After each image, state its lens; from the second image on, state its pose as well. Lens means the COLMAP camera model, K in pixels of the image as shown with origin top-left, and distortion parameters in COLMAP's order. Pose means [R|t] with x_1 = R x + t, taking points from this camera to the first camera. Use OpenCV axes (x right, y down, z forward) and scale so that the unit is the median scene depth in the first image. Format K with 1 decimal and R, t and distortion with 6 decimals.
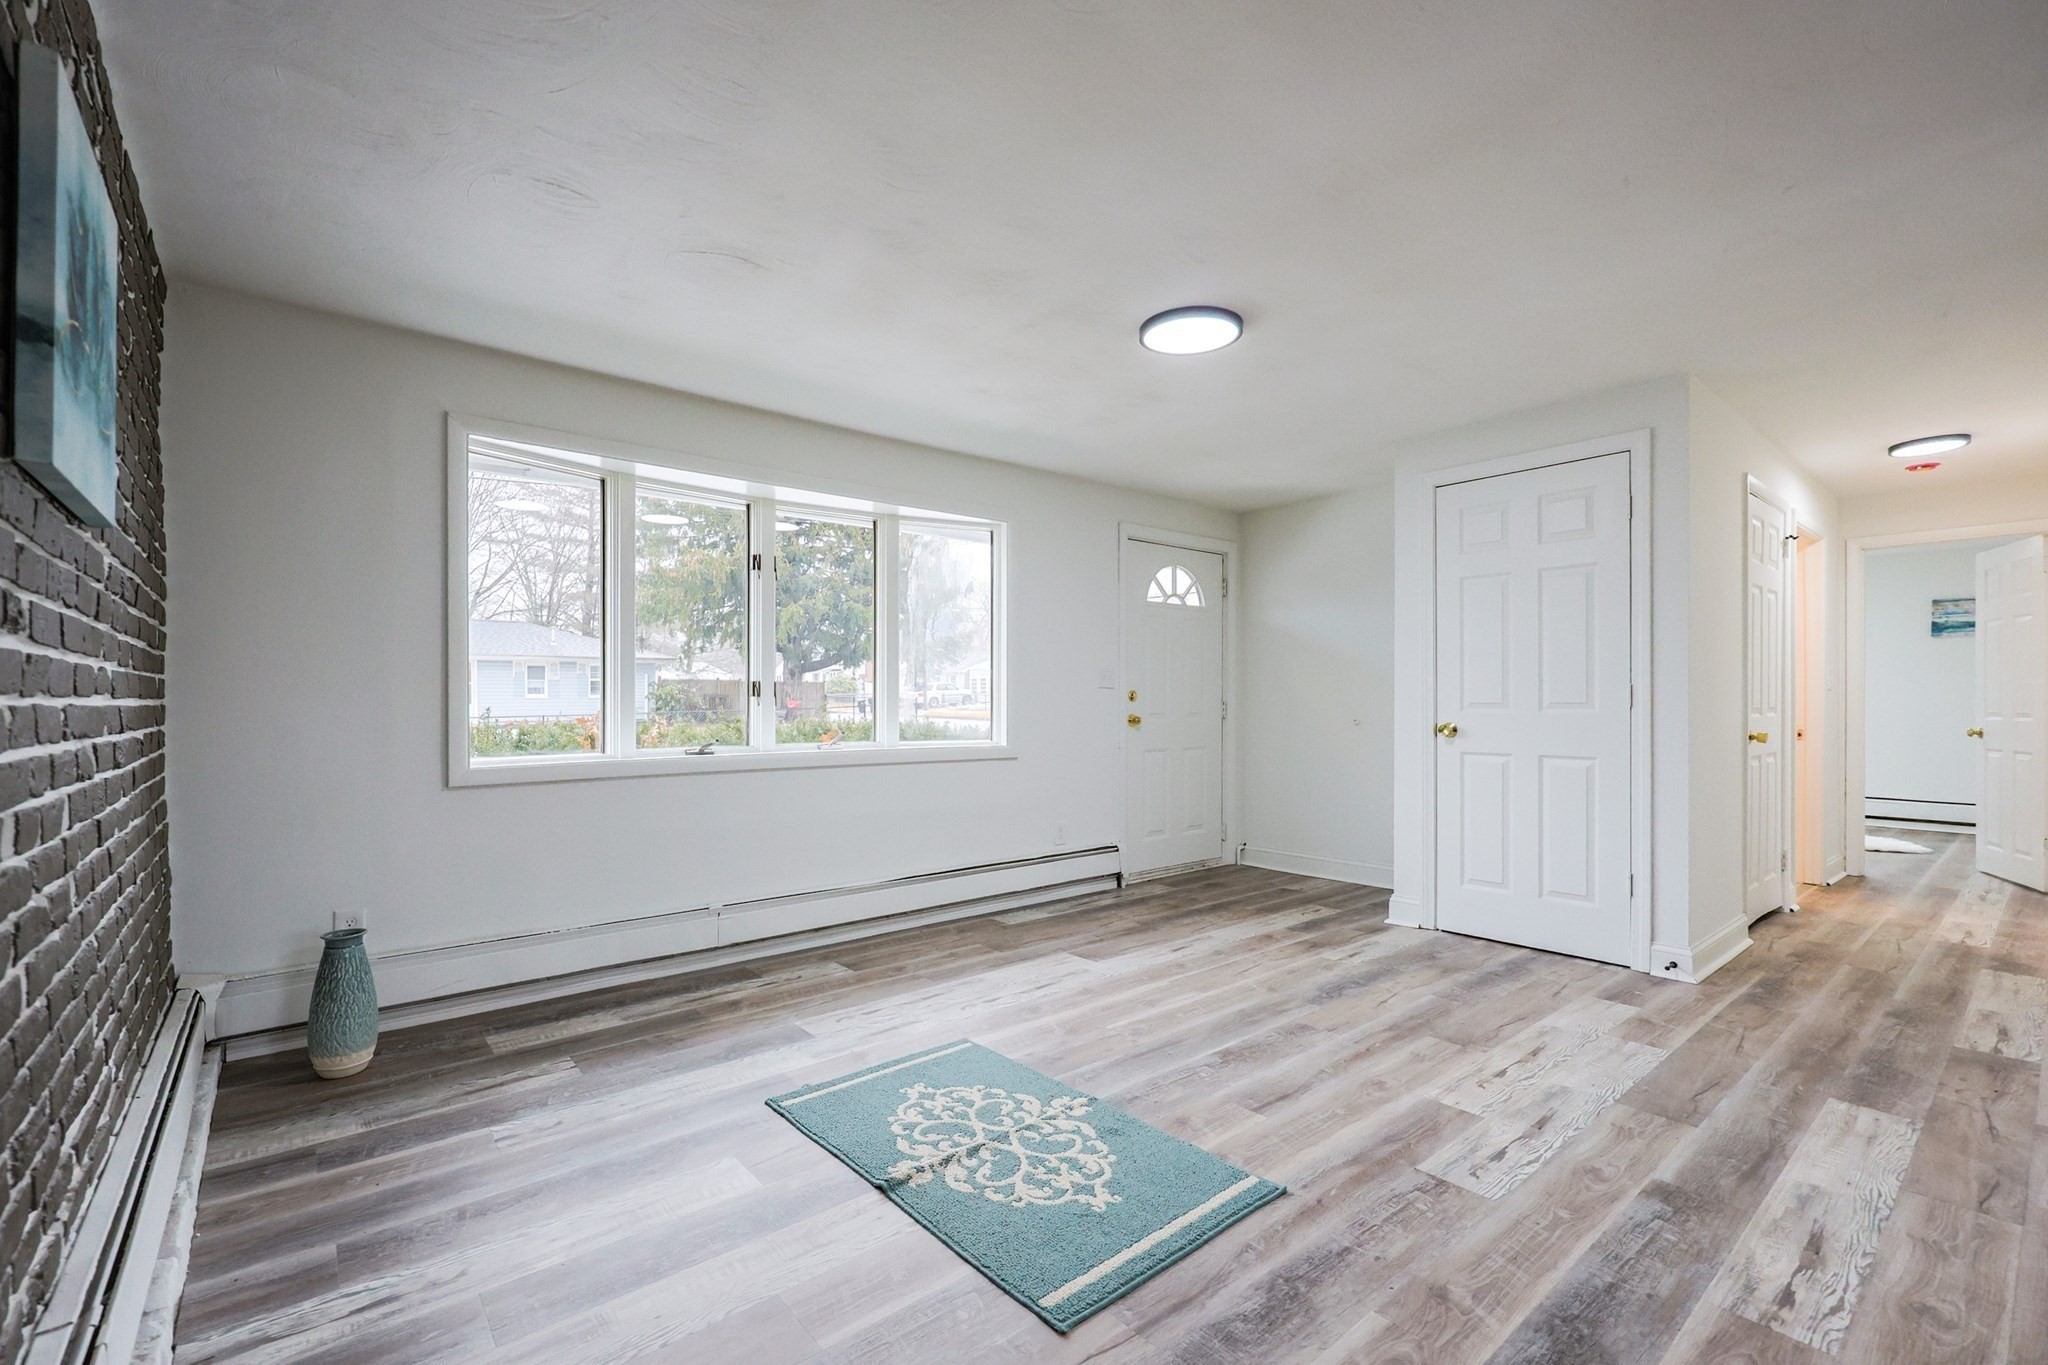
lens RADIAL K [[885.2, 0, 1020.5], [0, 885.2, 694.4], [0, 0, 1]] dist [0.001893, 0.000959]
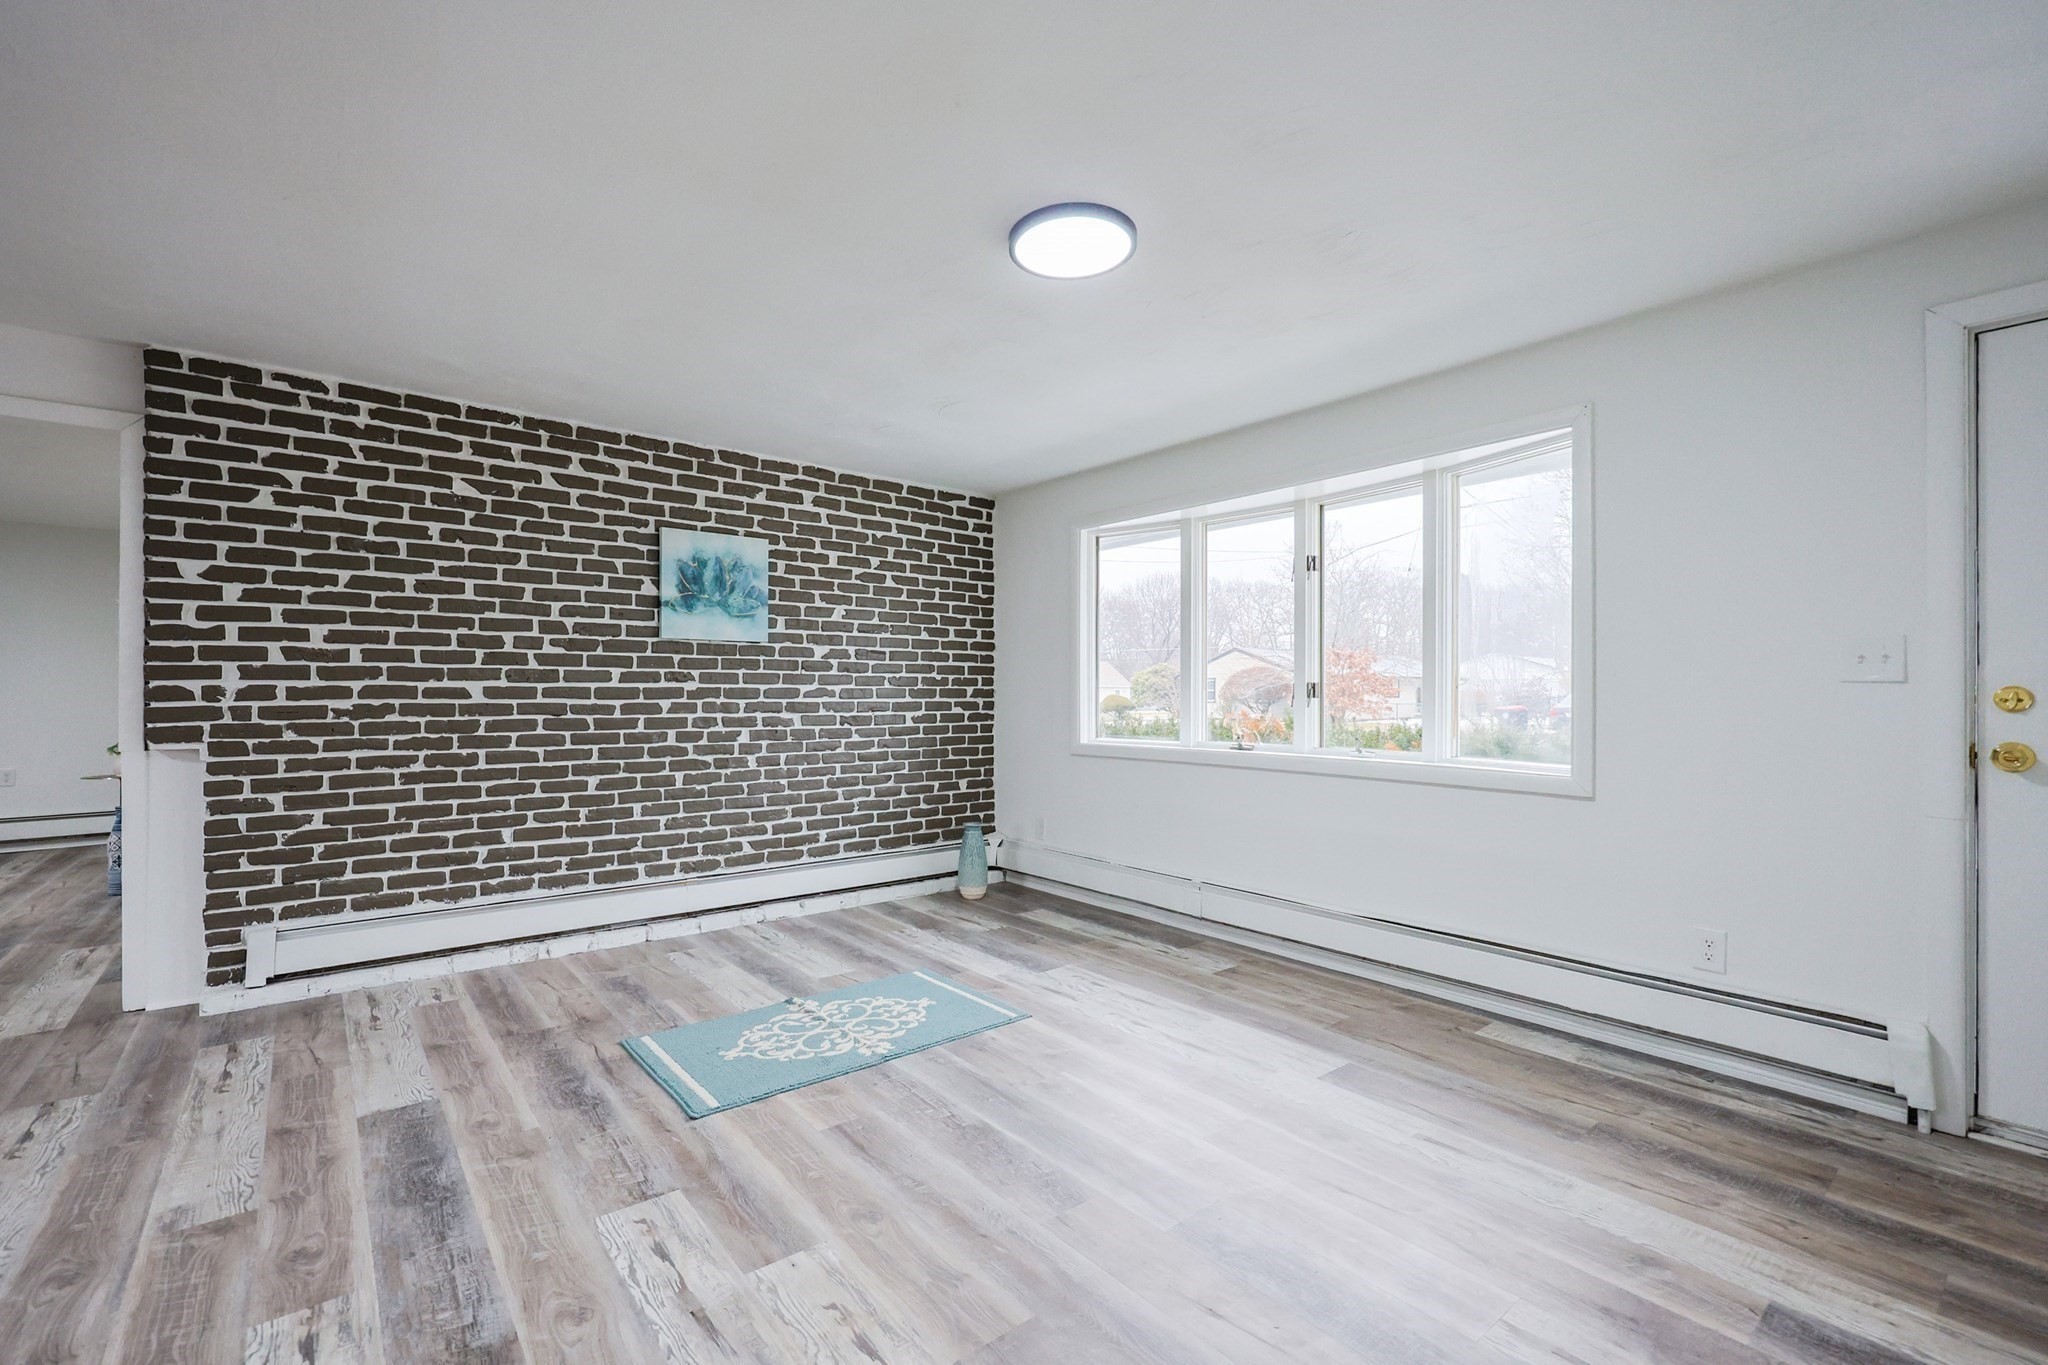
lens RADIAL K [[885.2, 0, 1031.8], [0, 885.2, 690.4], [0, 0, 1]] dist [0.001893, 0.000959]
pose [[-0.007275, -0.004170, -0.999965, 1.012177], [0.005205, 0.999978, -0.004208, -0.004575], [0.999960, -0.005235, -0.007254, 0.998614]]
